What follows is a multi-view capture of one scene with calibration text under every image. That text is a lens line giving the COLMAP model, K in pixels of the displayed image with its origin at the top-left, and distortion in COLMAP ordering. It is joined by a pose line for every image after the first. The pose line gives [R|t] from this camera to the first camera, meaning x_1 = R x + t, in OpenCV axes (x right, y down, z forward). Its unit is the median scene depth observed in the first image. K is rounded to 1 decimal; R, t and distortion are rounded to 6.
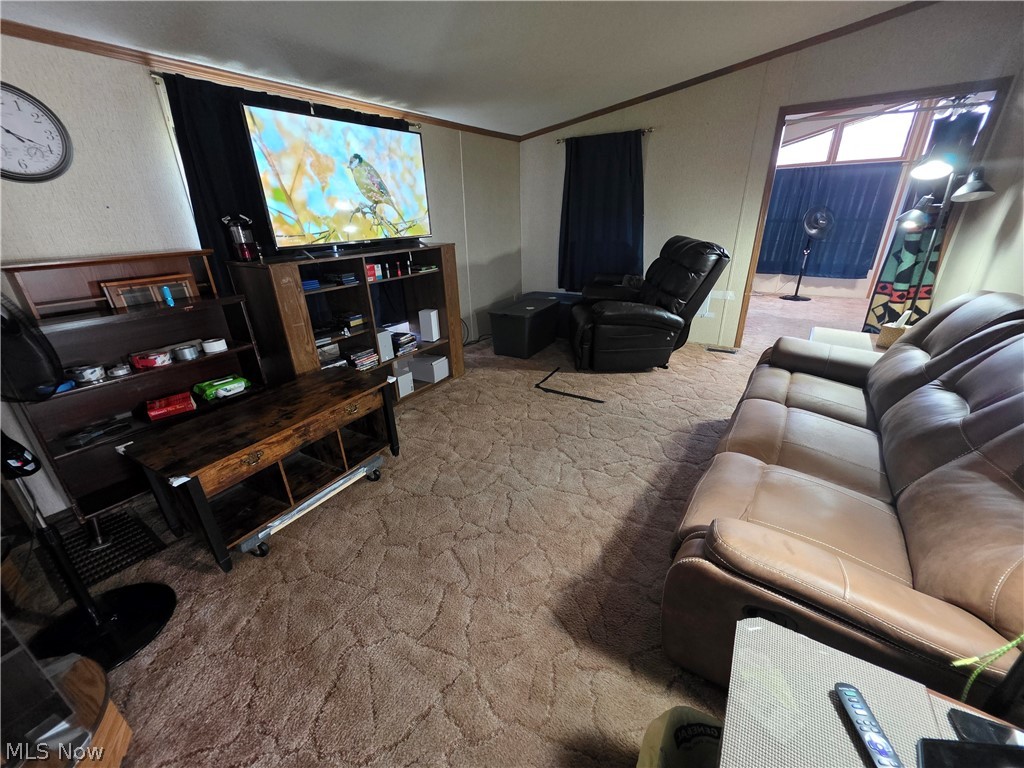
lens RADIAL K [[409.3, 0, 513.3], [0, 409.3, 383.6], [0, 0, 1]] dist [0.002742, -0.000316]
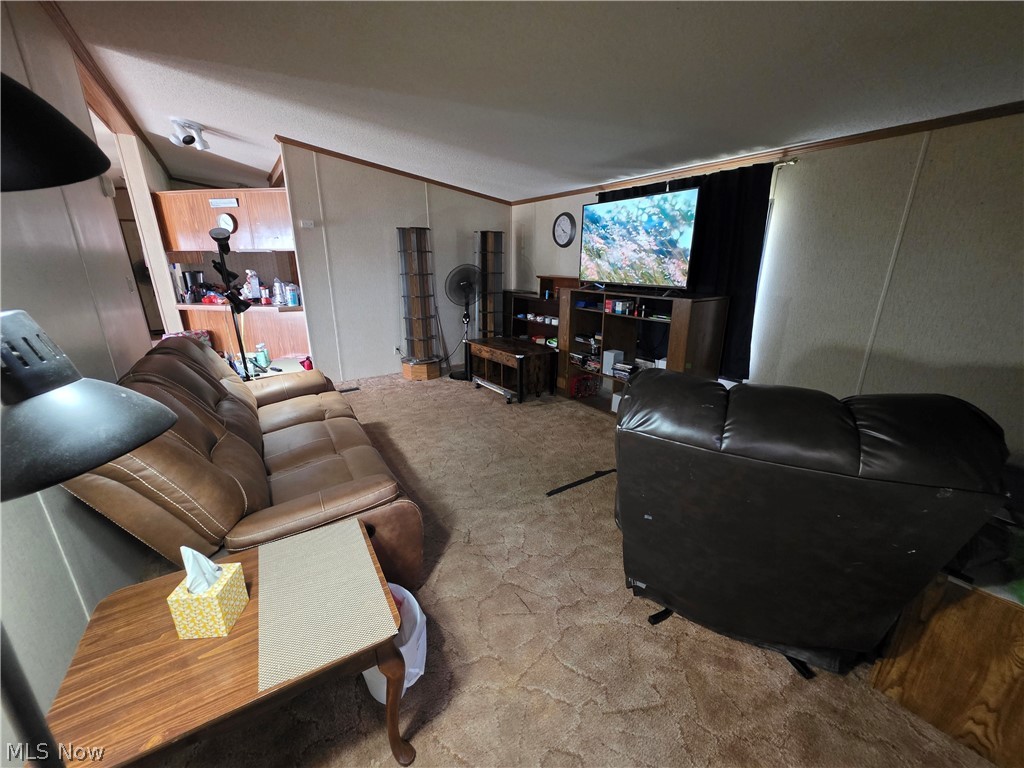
lens RADIAL K [[409.3, 0, 511.7], [0, 409.3, 384.7], [0, 0, 1]] dist [0.002742, -0.000316]
pose [[-0.400935, 0.299257, -0.865850, 1.046272], [-0.342085, 0.827869, 0.444534, -0.560802], [0.849841, 0.474423, -0.229550, 1.194358]]
